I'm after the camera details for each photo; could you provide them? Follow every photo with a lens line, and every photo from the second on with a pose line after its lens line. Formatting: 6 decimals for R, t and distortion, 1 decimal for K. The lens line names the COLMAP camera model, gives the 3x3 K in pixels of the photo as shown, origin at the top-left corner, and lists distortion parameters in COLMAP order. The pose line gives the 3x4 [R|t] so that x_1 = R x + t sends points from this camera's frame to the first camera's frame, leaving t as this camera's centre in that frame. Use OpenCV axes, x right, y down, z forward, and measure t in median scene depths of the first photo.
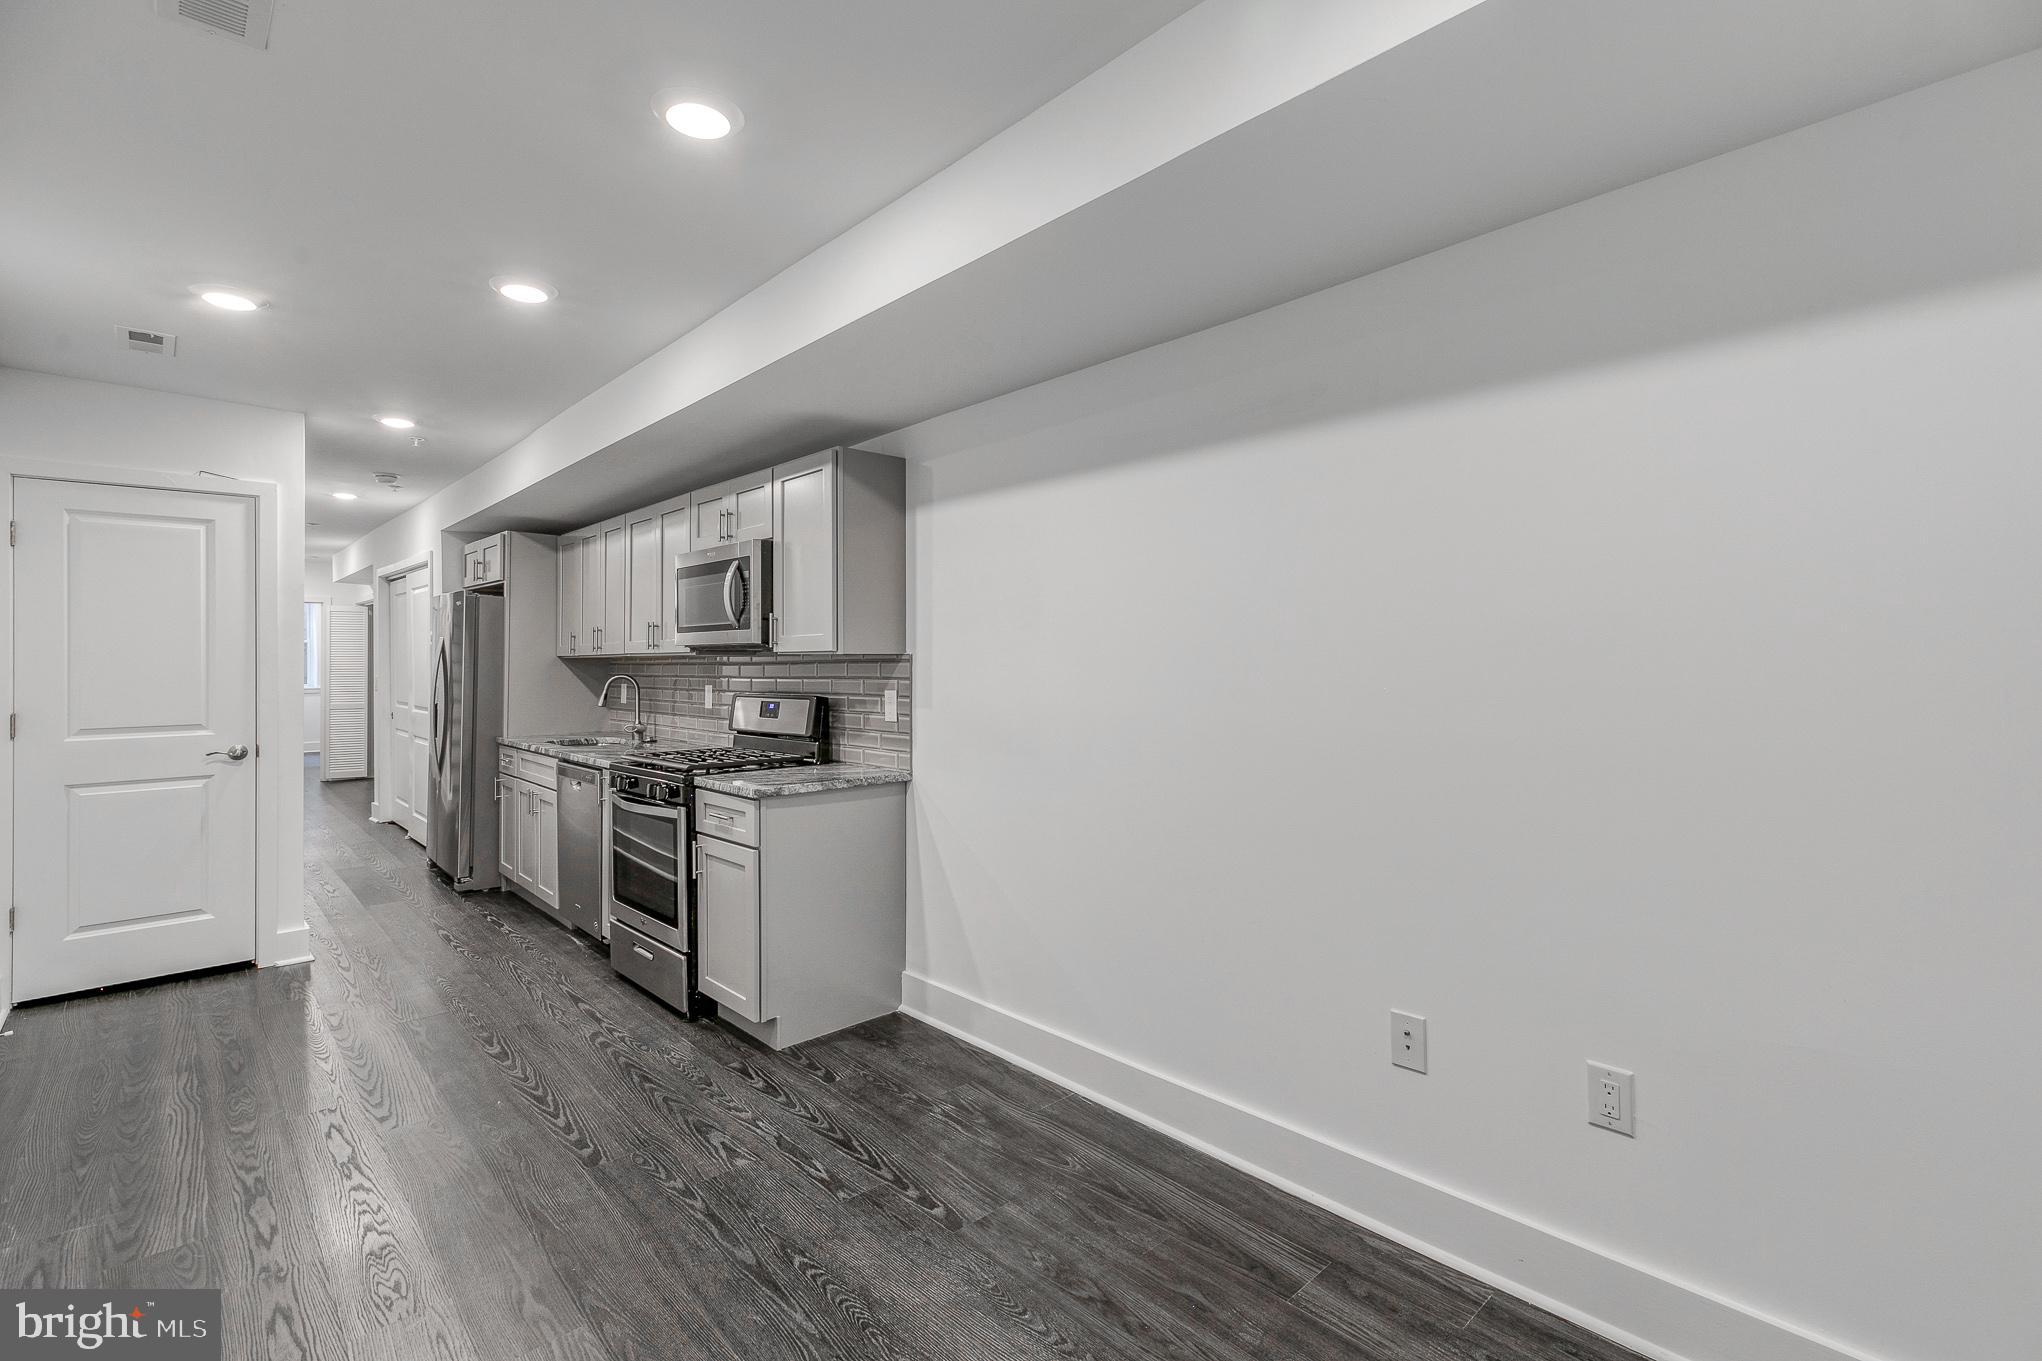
lens RADIAL K [[925.6, 0, 1008.2], [0, 925.6, 646.0], [0, 0, 1]] dist [0.003913, 0.001362]
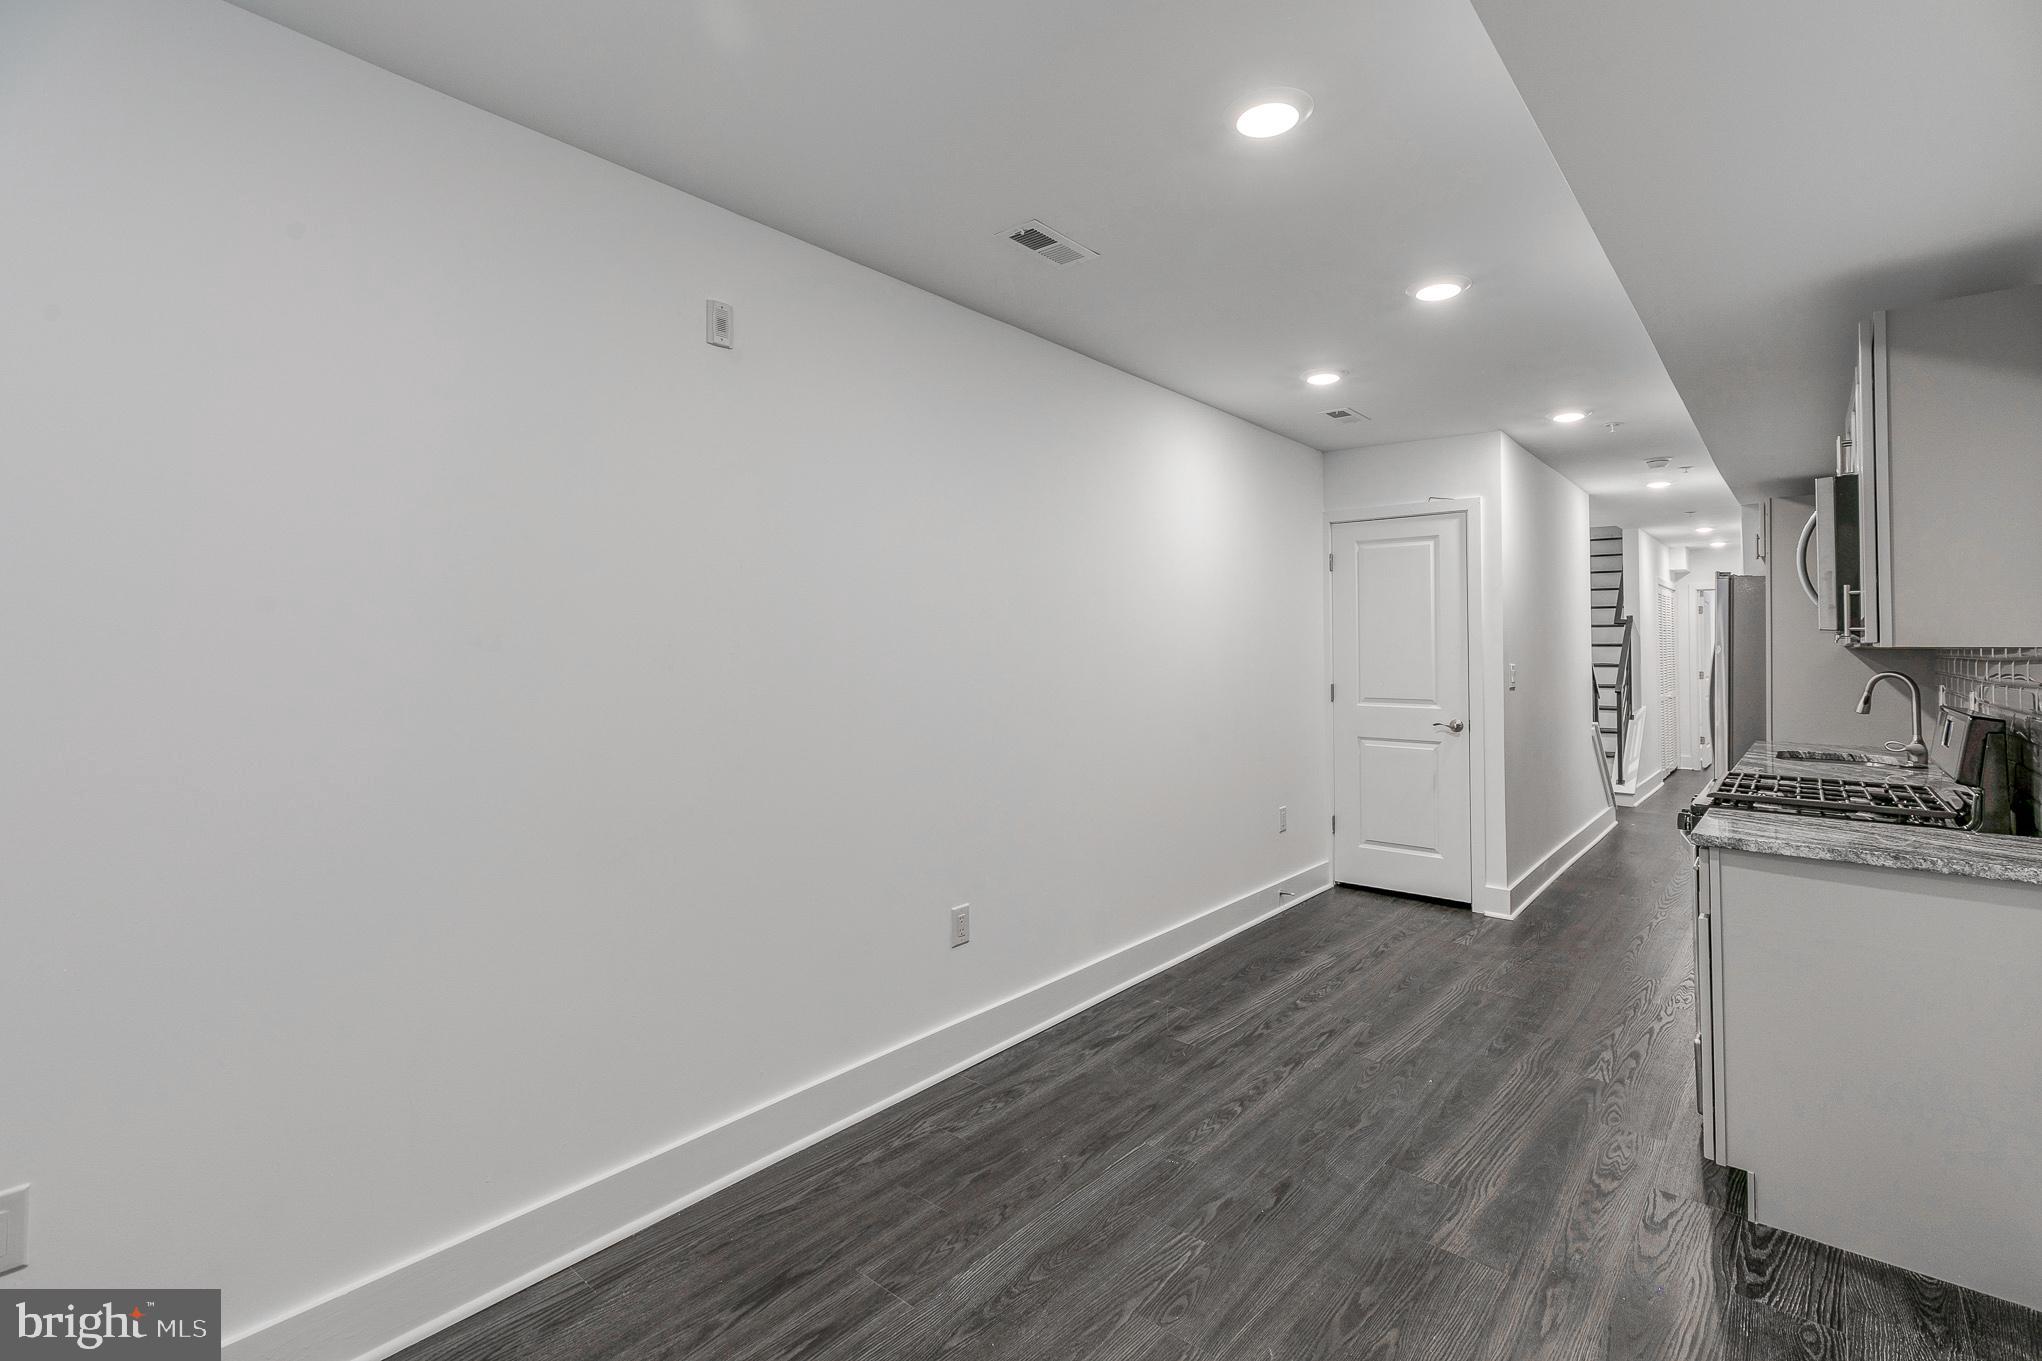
lens RADIAL K [[925.6, 0, 1012.5], [0, 925.6, 621.0], [0, 0, 1]] dist [0.003913, 0.001362]
pose [[0.115867, -0.022935, -0.993000, 0.325974], [0.012568, 0.999687, -0.021623, -0.002261], [0.993185, -0.009974, 0.116119, 0.318431]]
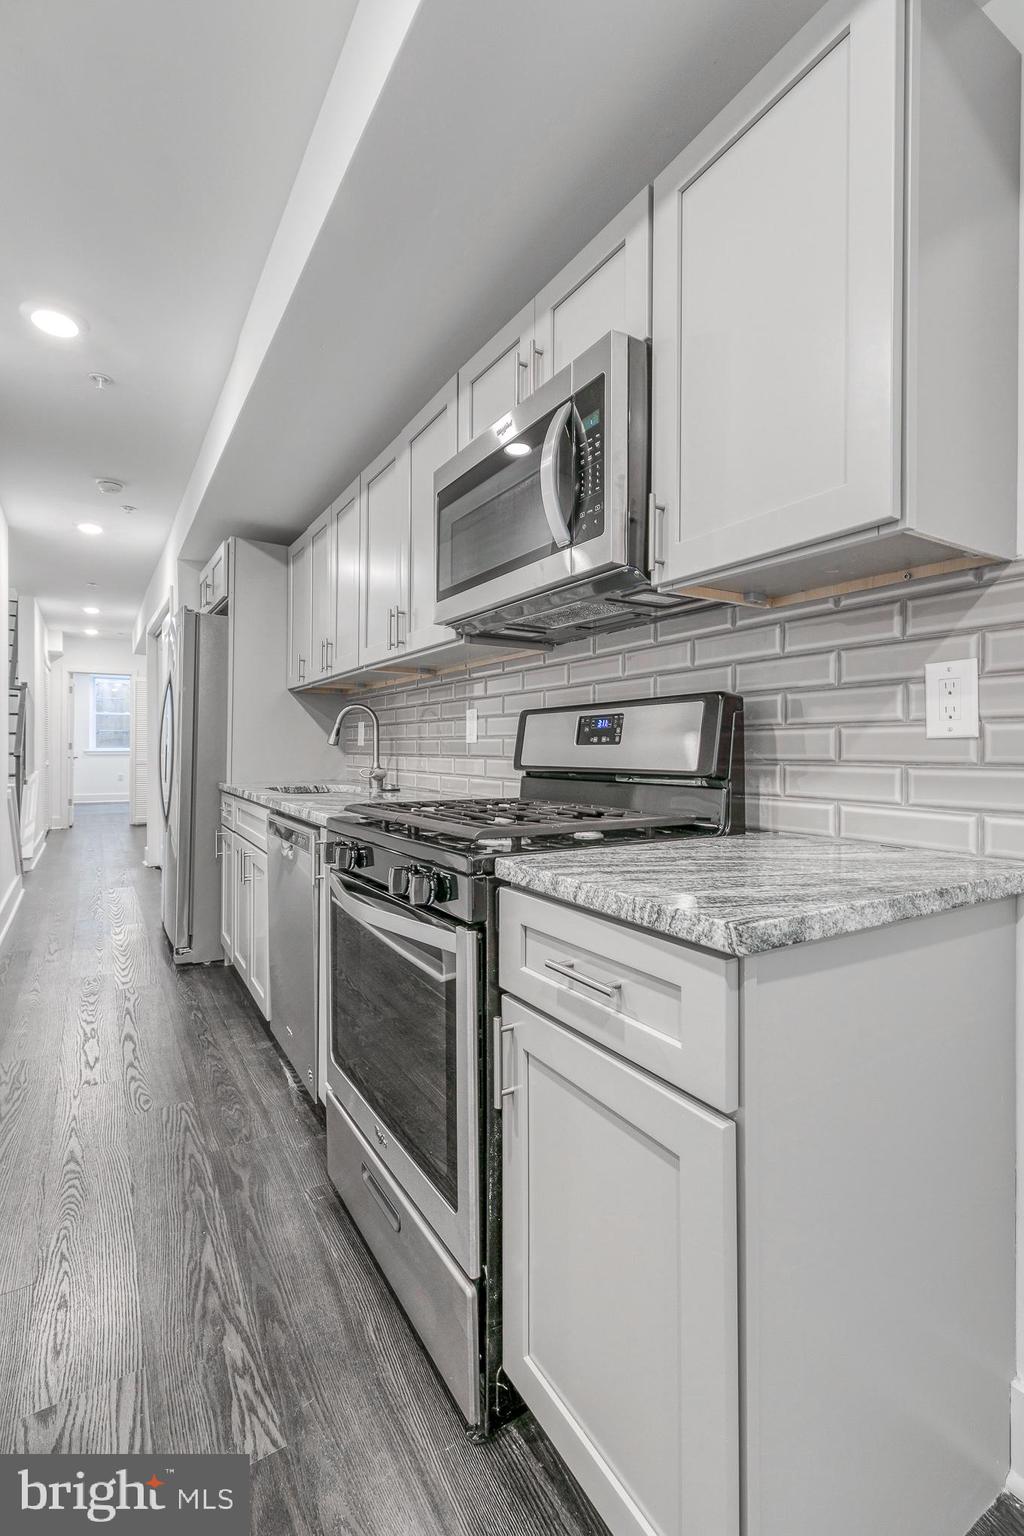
lens RADIAL K [[696.2, 0, 506.1], [0, 696.2, 742.5], [0, 0, 1]] dist [0.003913, 0.001362]
pose [[0.979619, 0.007805, -0.200714, -0.249400], [-0.005565, 0.999916, 0.011722, 0.078375], [0.200789, -0.010366, 0.979580, 0.636395]]
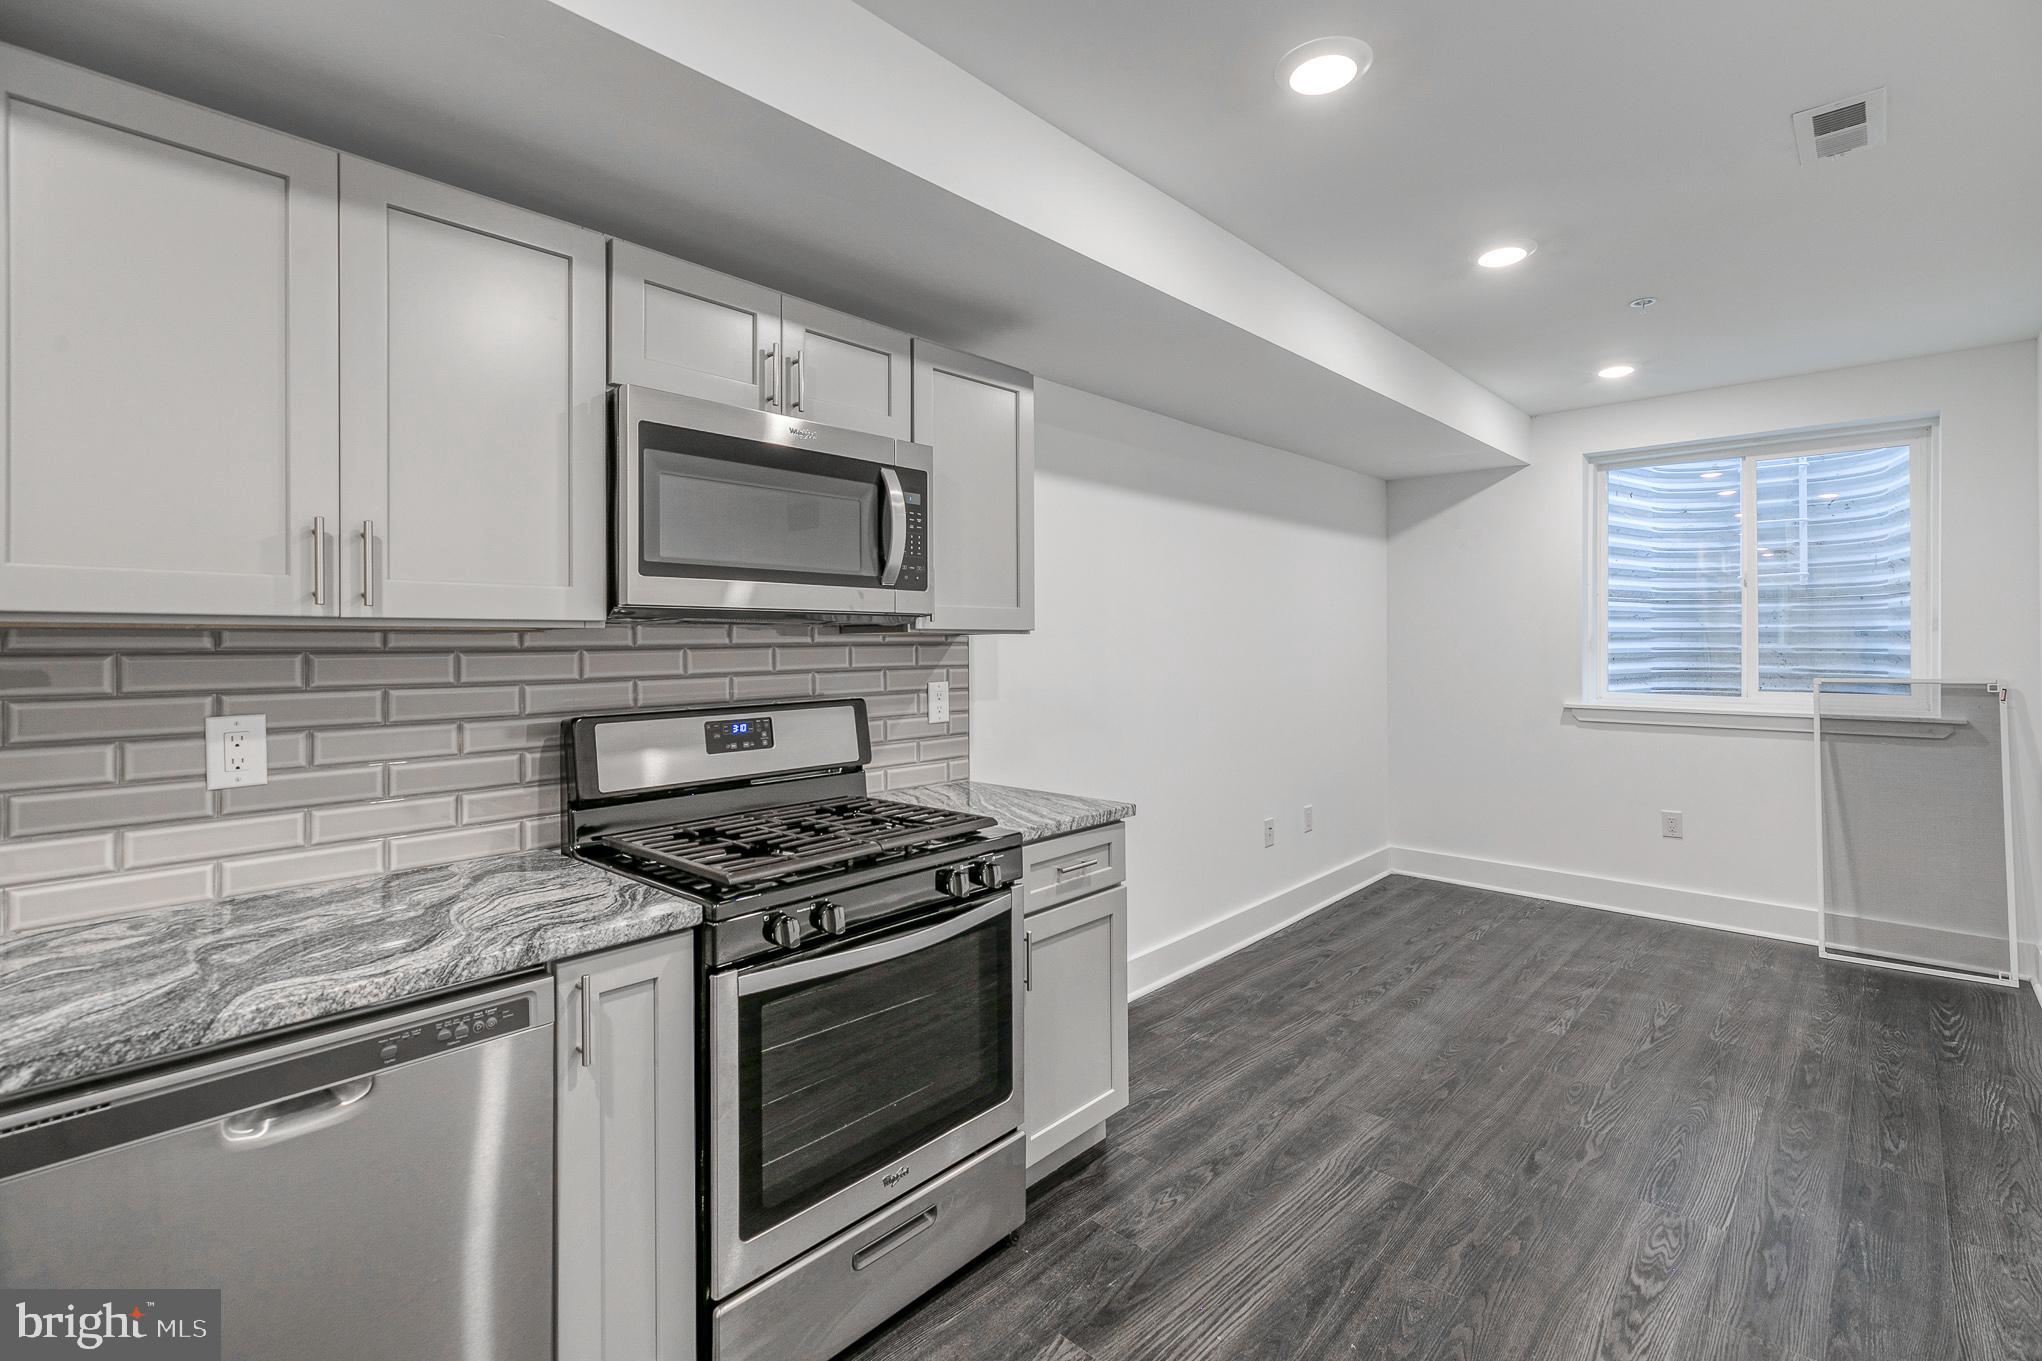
lens RADIAL K [[925.6, 0, 1037.3], [0, 925.6, 635.6], [0, 0, 1]] dist [0.003913, 0.001362]
pose [[-0.089551, 0.019158, 0.995798, -0.875665], [-0.009819, 0.999749, -0.020117, 0.022733], [-0.995934, -0.011579, -0.089341, 0.956756]]
